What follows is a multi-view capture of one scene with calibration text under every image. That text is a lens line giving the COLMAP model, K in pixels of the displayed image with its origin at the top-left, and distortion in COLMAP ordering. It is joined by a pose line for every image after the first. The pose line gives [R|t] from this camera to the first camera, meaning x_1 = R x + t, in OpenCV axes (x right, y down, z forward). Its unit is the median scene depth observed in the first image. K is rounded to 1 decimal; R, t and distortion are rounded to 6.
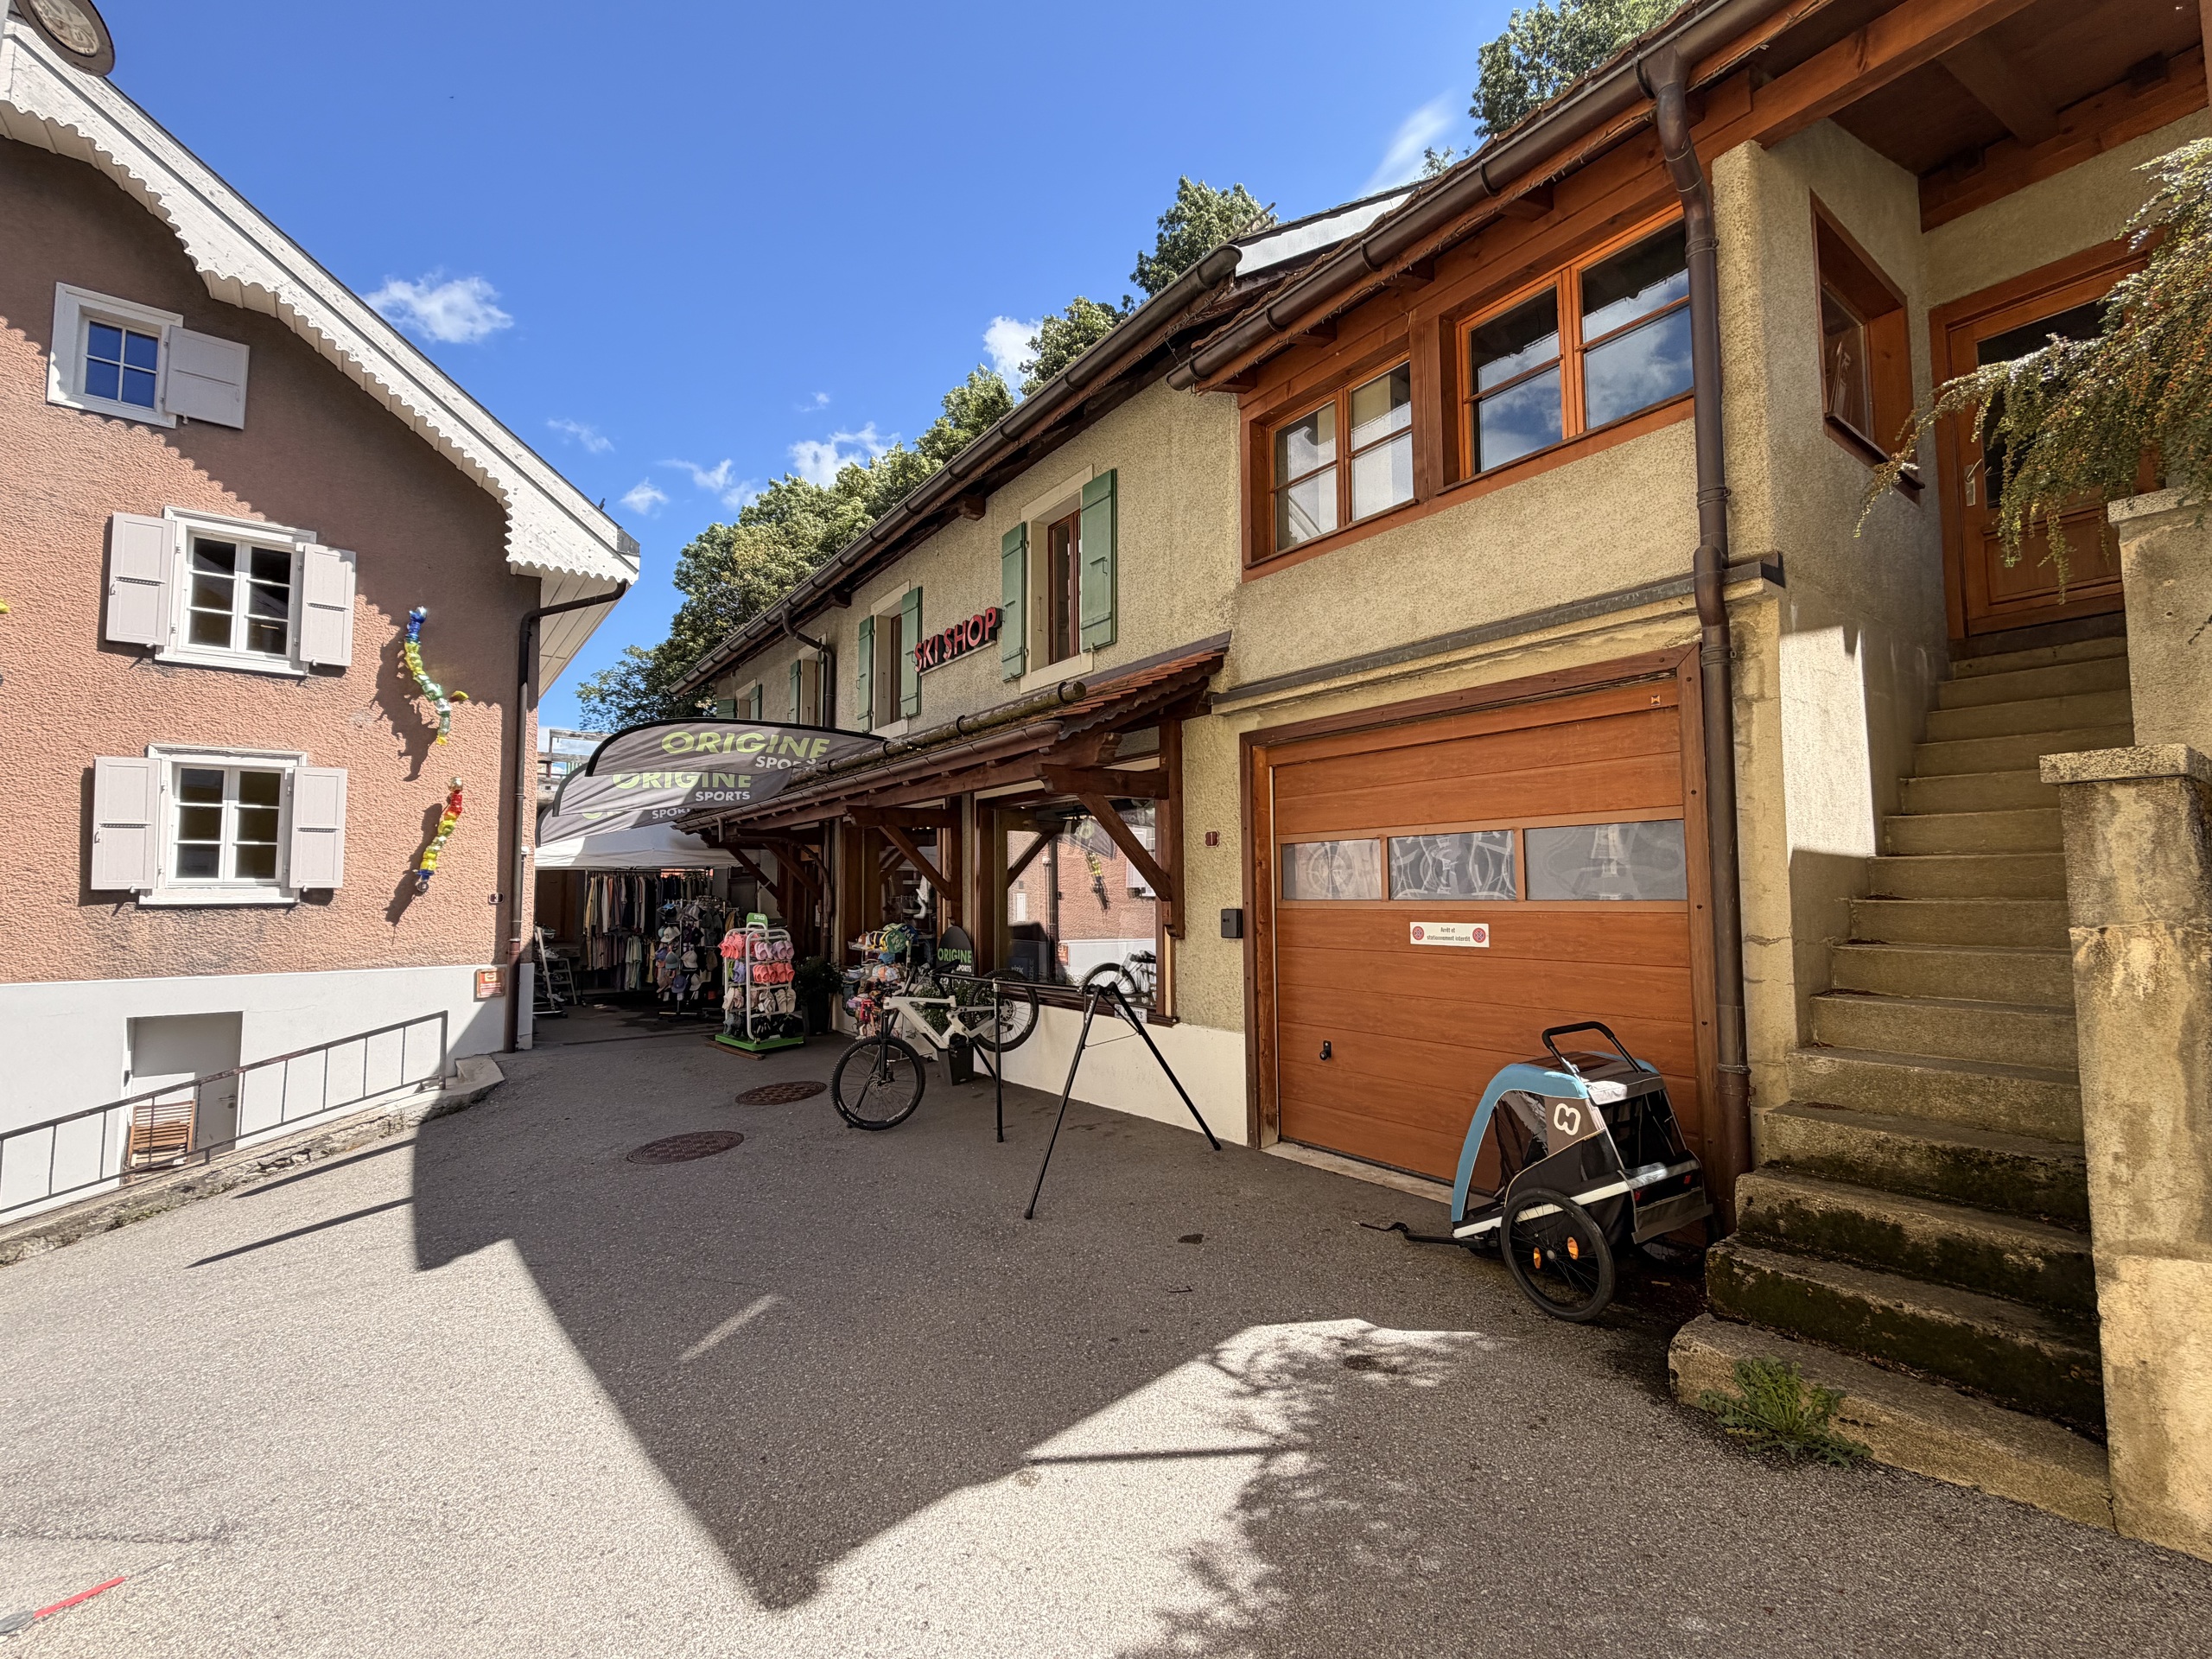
lens RADIAL K [[975.9, 0, 1106.0], [0, 975.9, 829.5], [0, 0, 1]] dist [-0.001790, -0.000223]
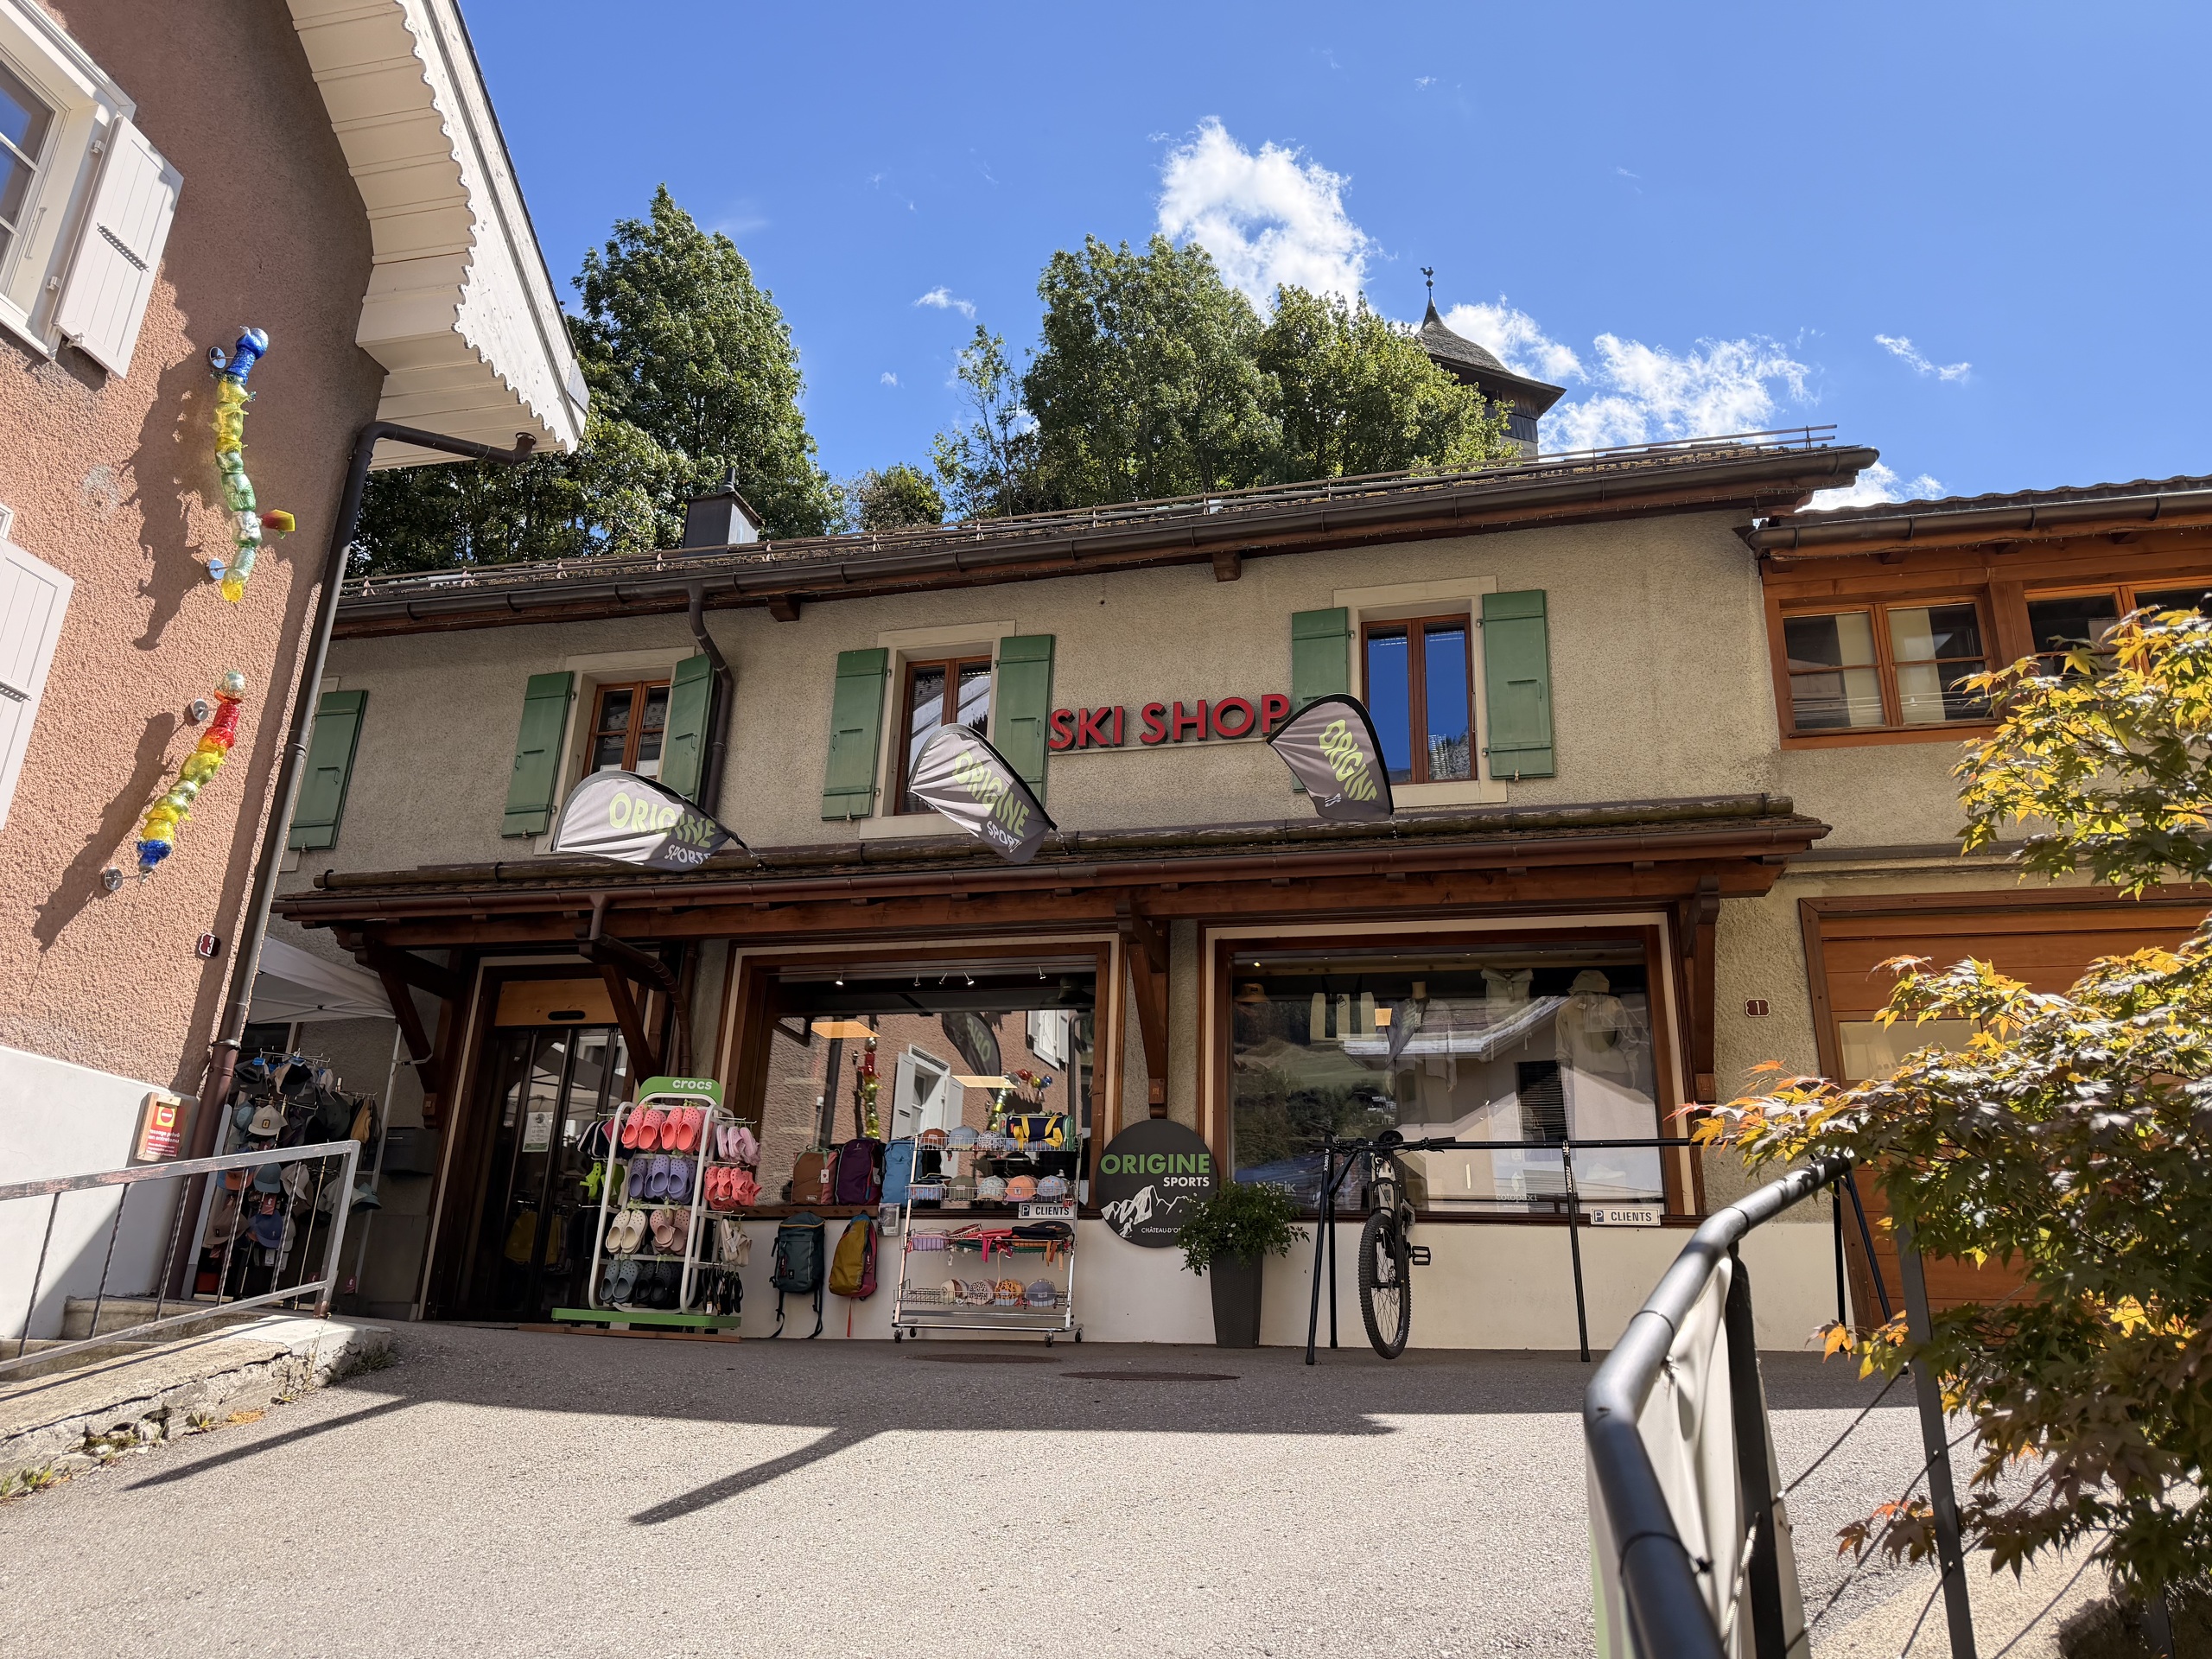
lens RADIAL K [[1603.8, 0, 1106.0], [0, 1603.8, 829.5], [0, 0, 1]] dist [0.000774, 0.001006]
pose [[0.754235, 0.257476, 0.604016, -0.815822], [-0.078300, 0.948614, -0.306596, 0.226029], [-0.651919, 0.183951, 0.735638, 0.178937]]
